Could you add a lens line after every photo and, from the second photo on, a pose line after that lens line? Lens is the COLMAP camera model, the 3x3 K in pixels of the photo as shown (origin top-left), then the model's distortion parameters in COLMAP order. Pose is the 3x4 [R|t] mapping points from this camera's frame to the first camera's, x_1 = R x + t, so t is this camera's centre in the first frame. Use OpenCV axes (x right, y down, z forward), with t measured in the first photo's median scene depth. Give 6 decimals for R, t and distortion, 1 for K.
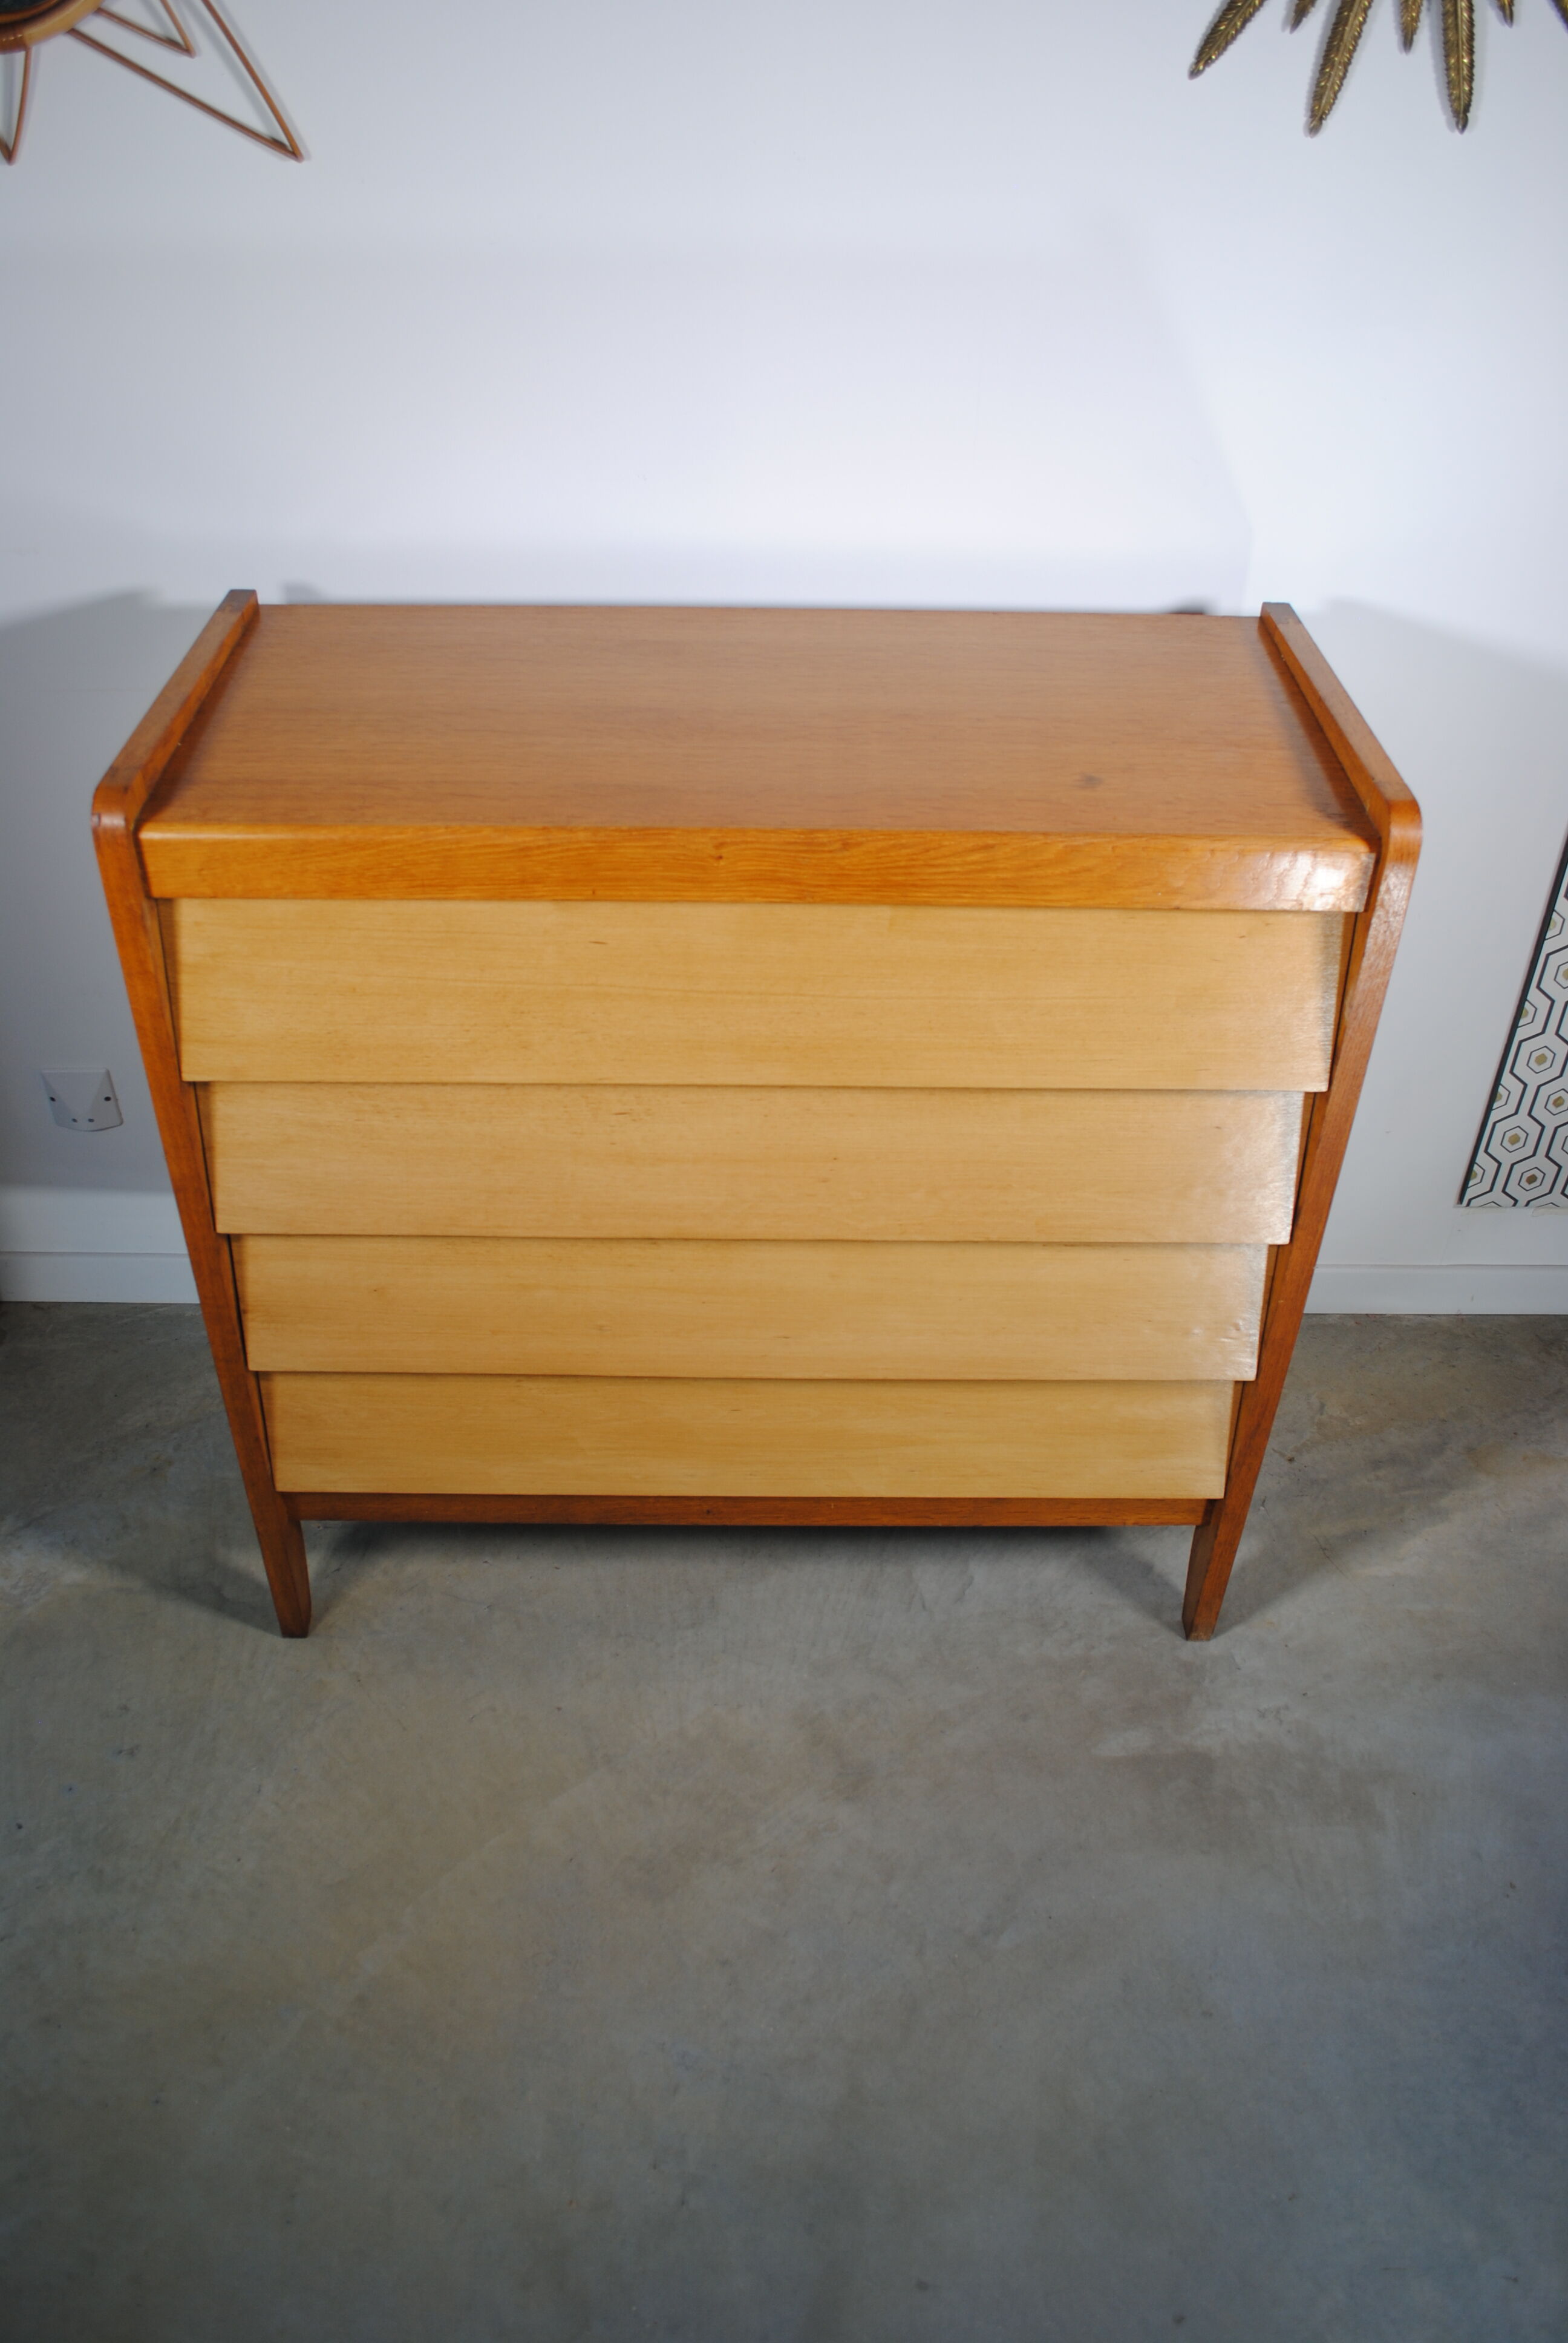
lens RADIAL K [[1854.2, 0, 763.3], [0, 1854.2, 1150.4], [0, 0, 1]] dist [-0.084046, 0.013423]
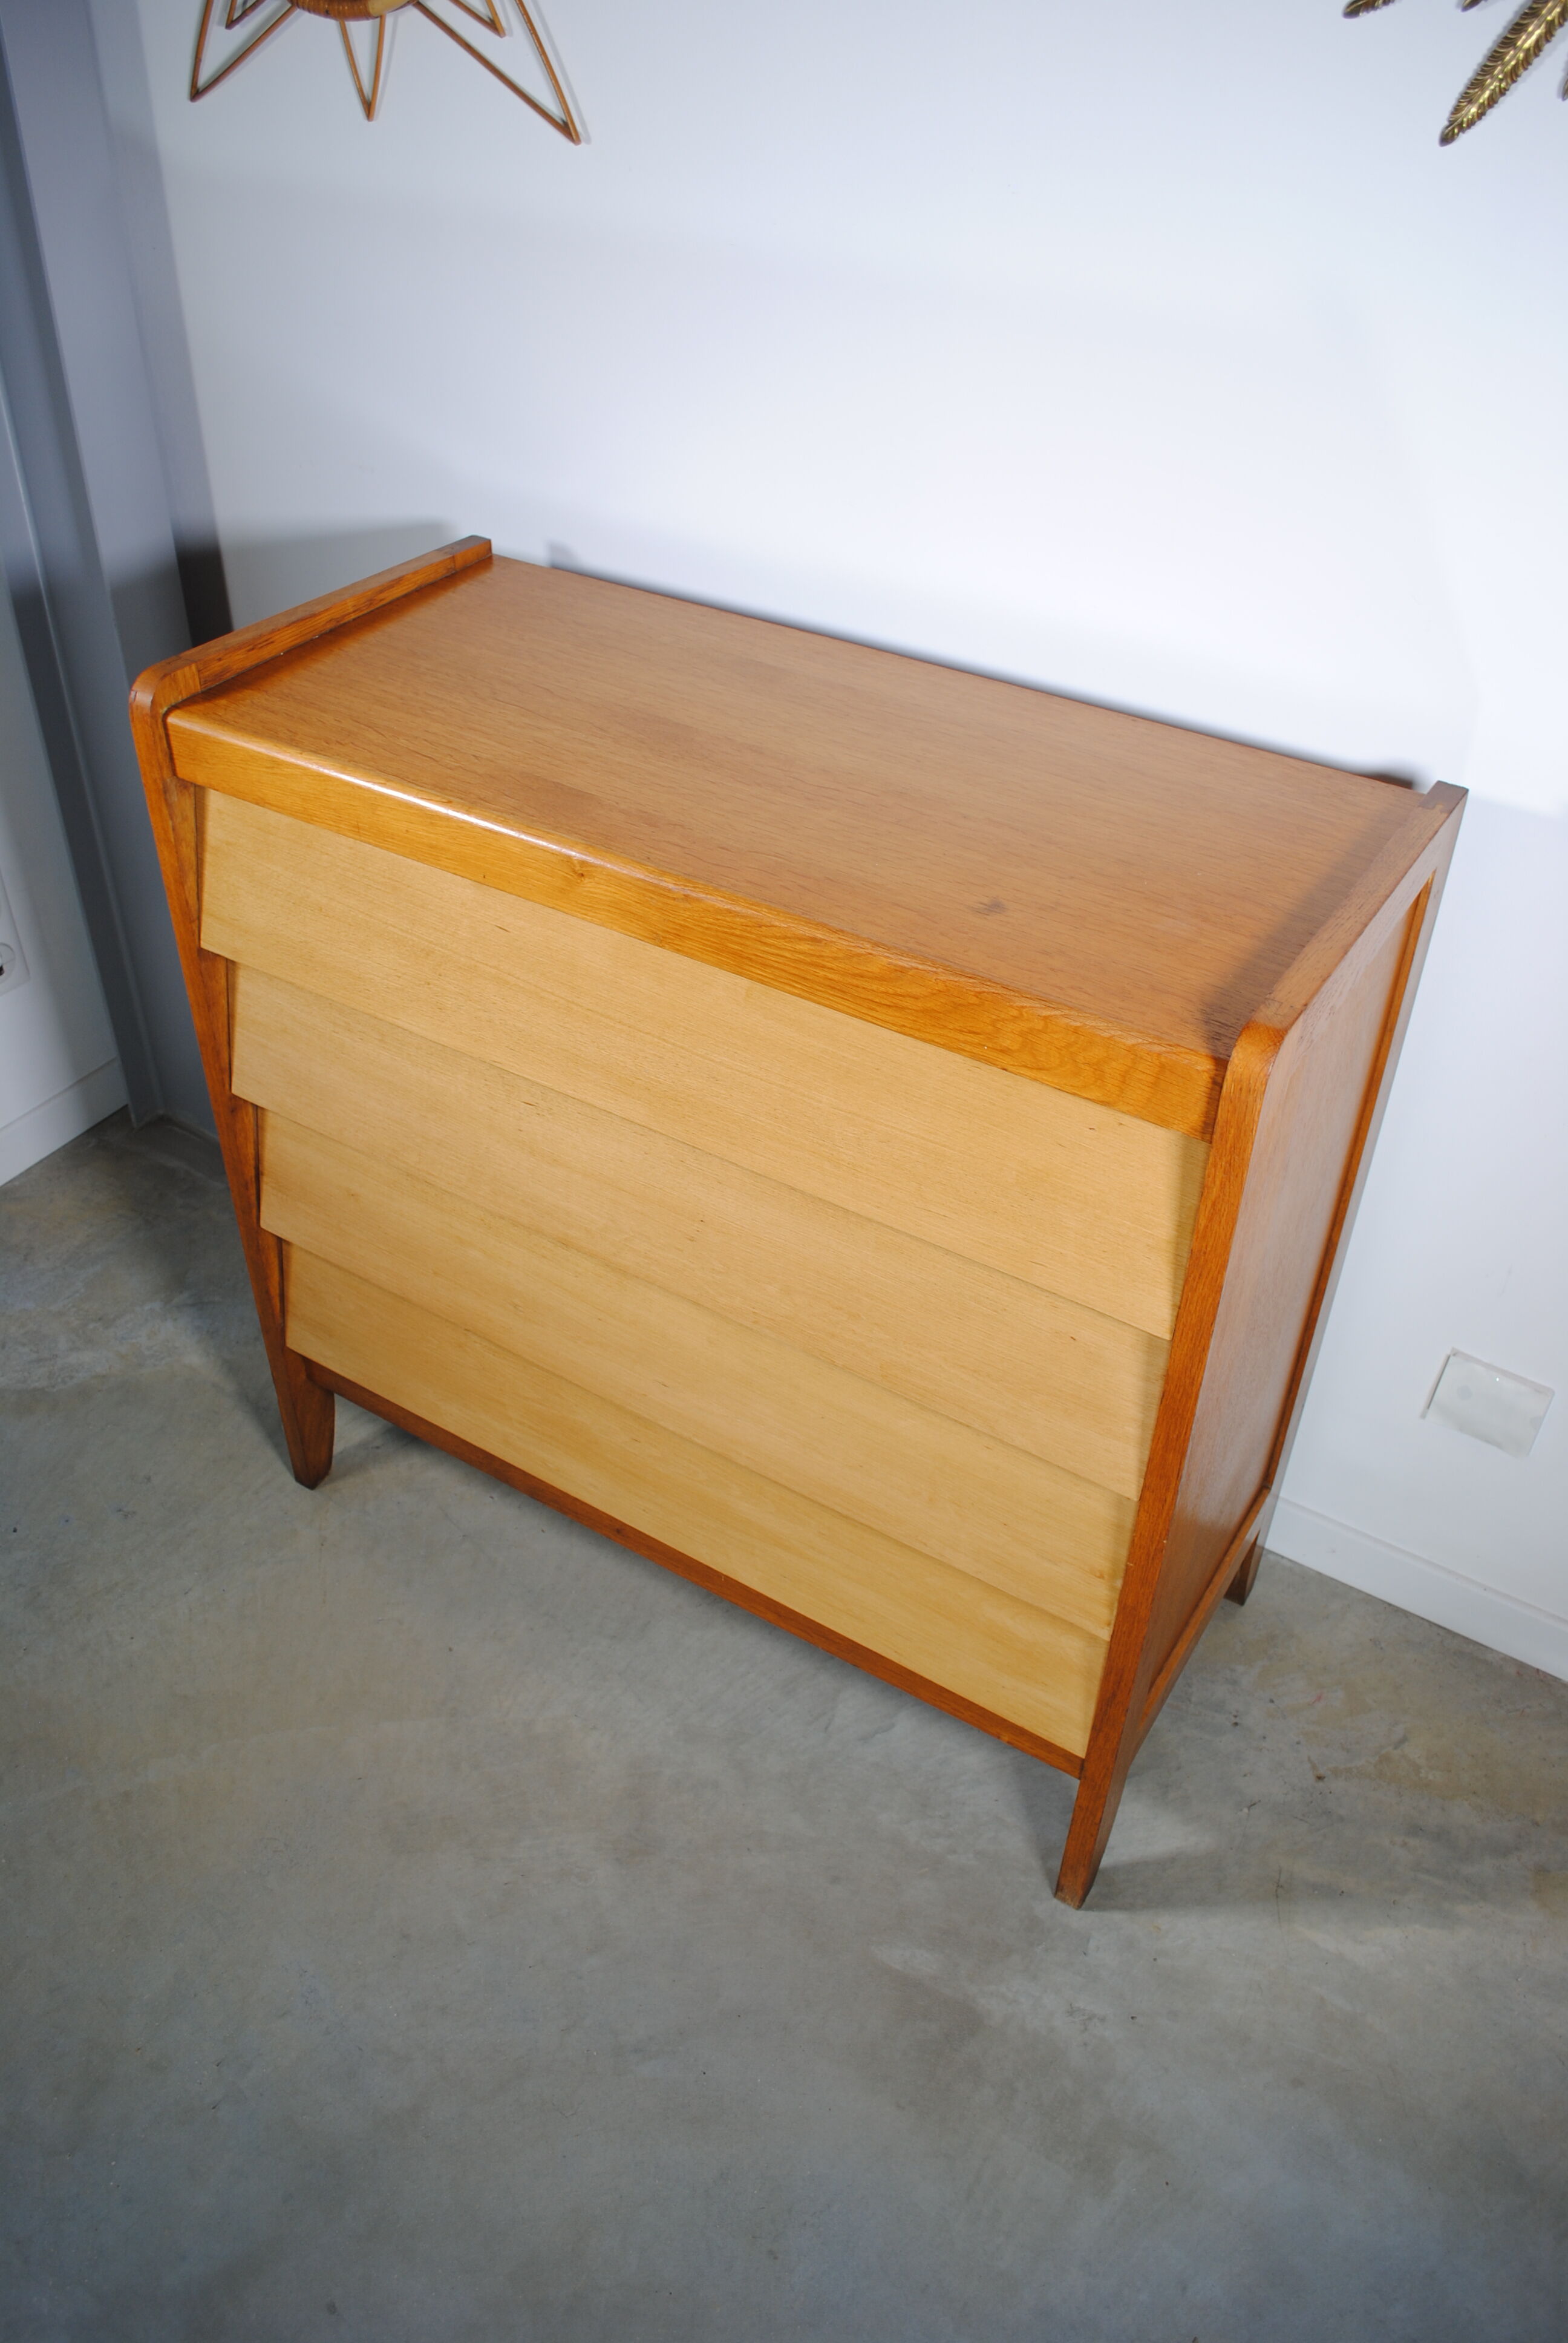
lens RADIAL K [[1841.3, 0, 762.6], [0, 1841.3, 1153.1], [0, 0, 1]] dist [-0.081954, 0.010285]
pose [[0.841813, 0.328186, -0.428539, 0.396497], [-0.331608, 0.940880, 0.069147, -0.089957], [0.425897, 0.083898, 0.900874, 0.133140]]
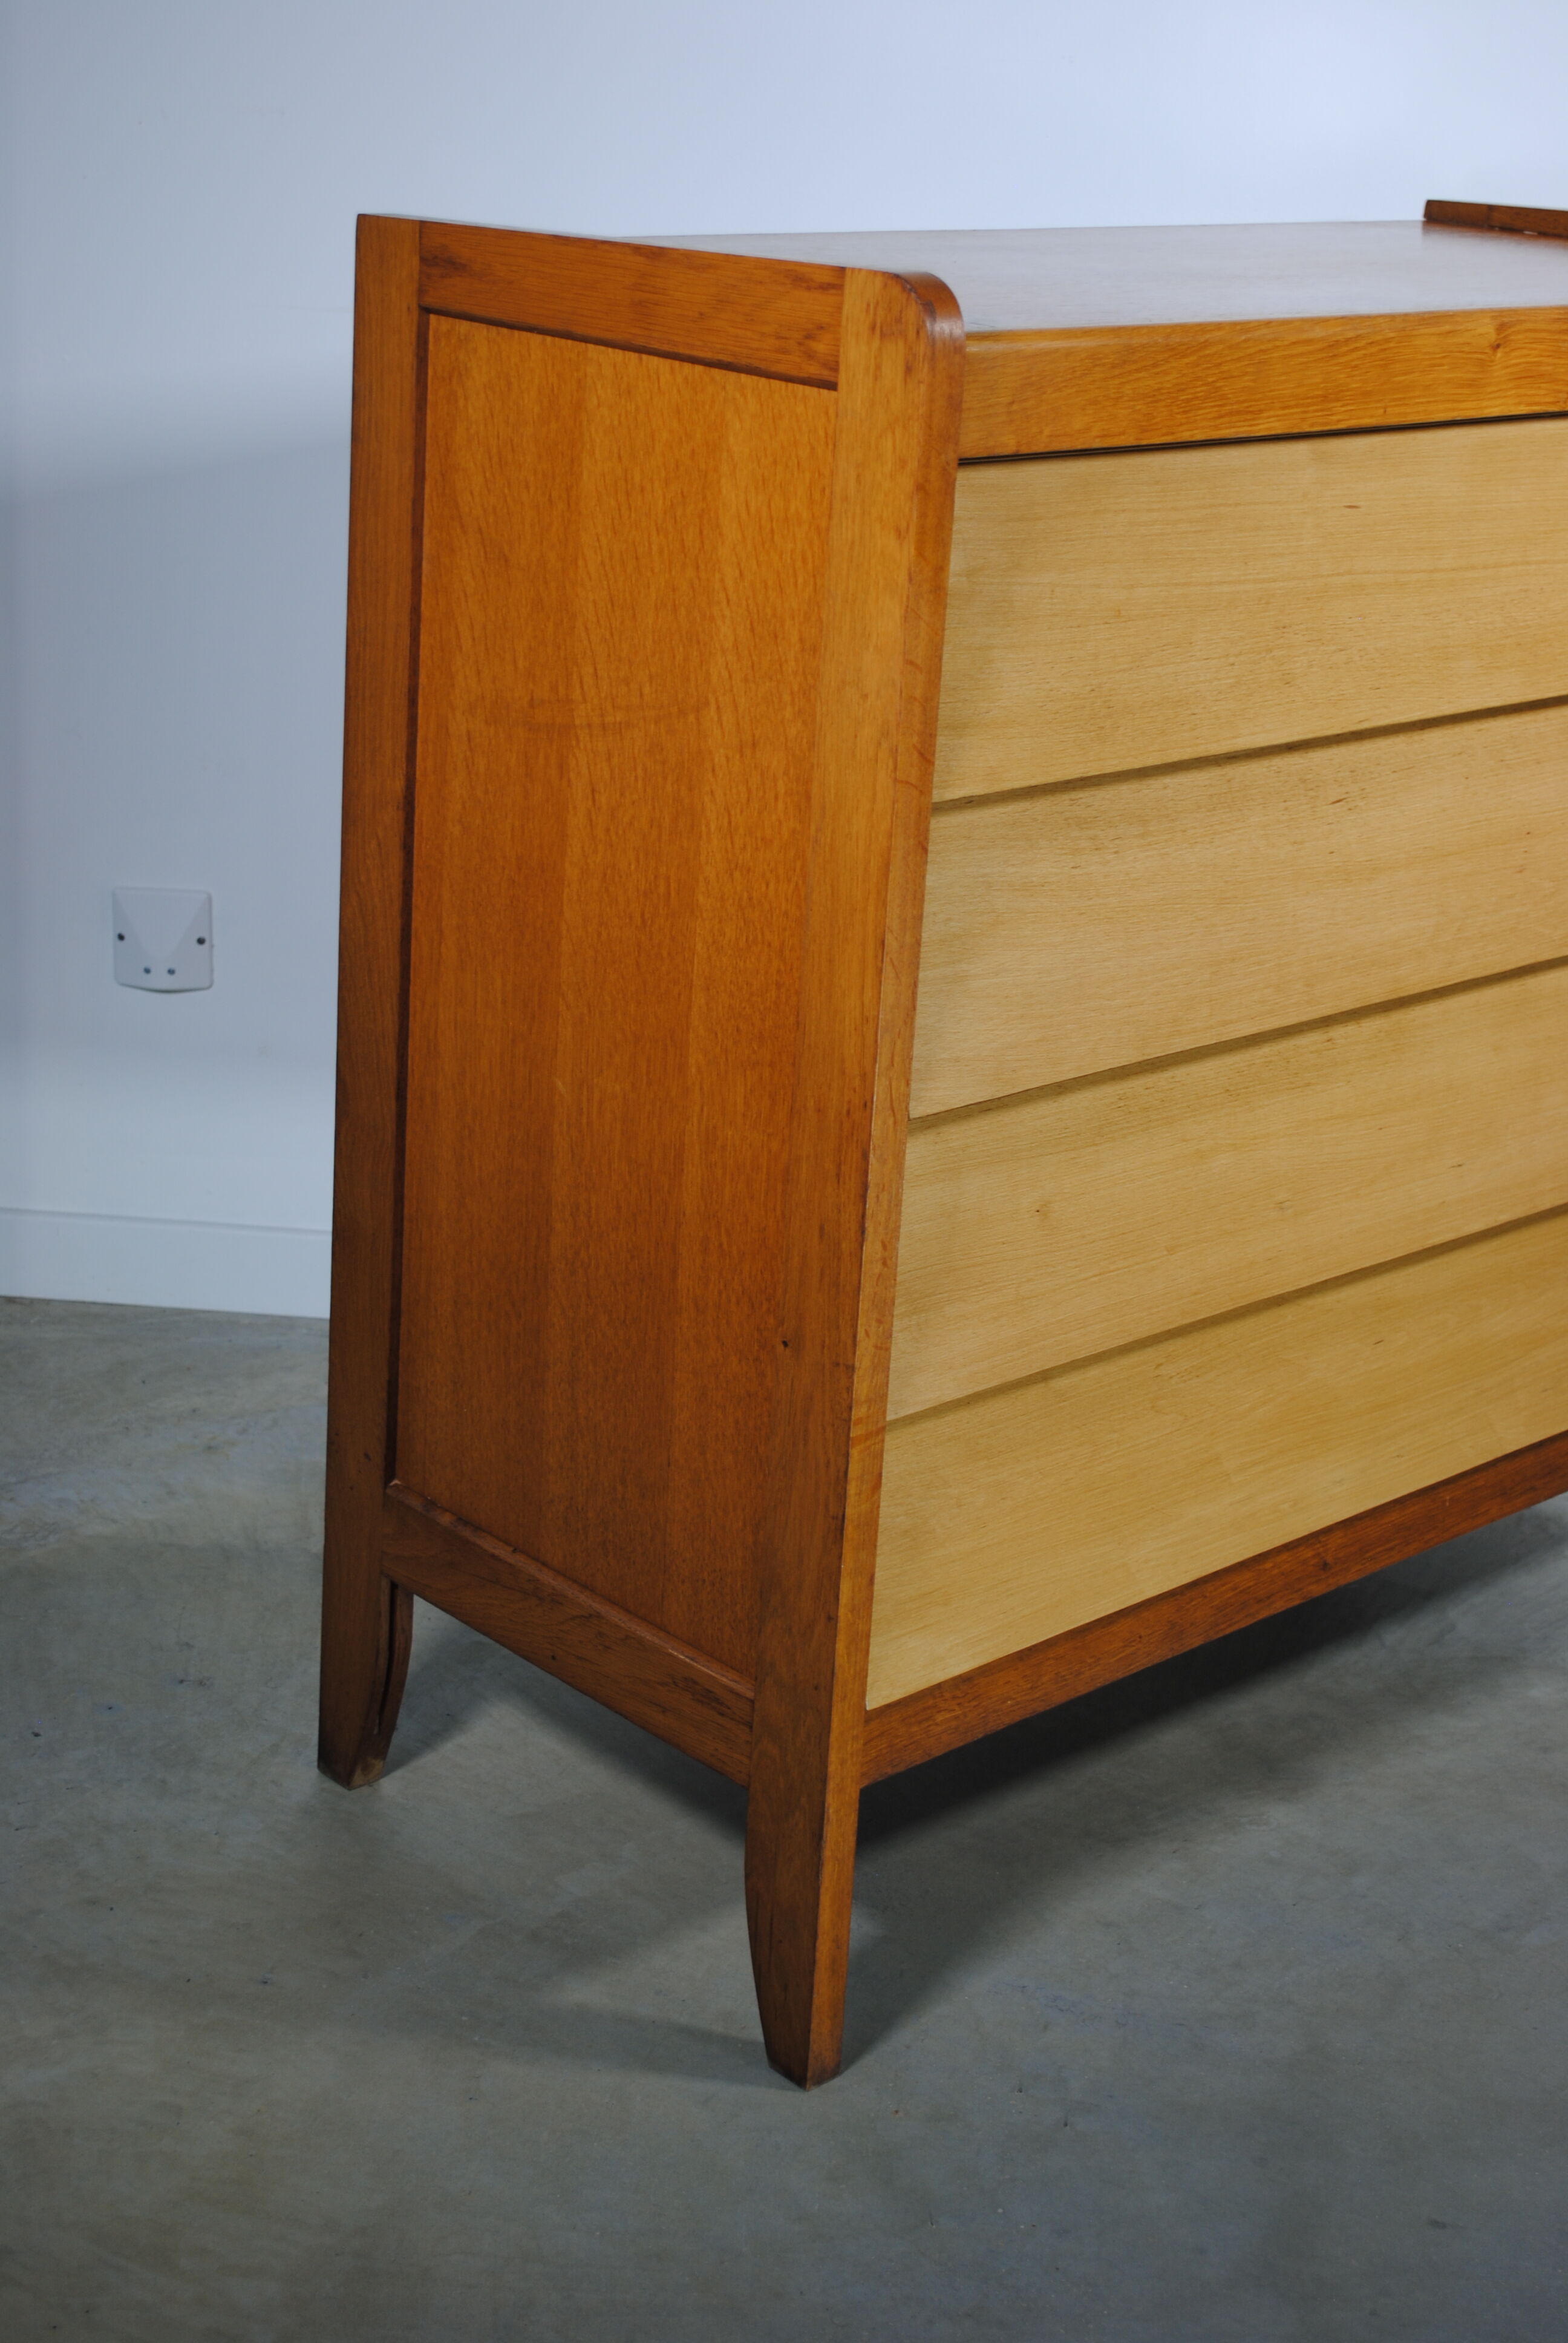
lens RADIAL K [[3574.0, 0, 749.5], [0, 3574.0, 1167.5], [0, 0, 1]] dist [-0.031906, 0.104963]
pose [[0.738732, -0.198622, 0.644069, -0.935821], [0.384891, 0.908775, -0.161207, 0.194875], [-0.553294, 0.366985, 0.747789, 0.163241]]
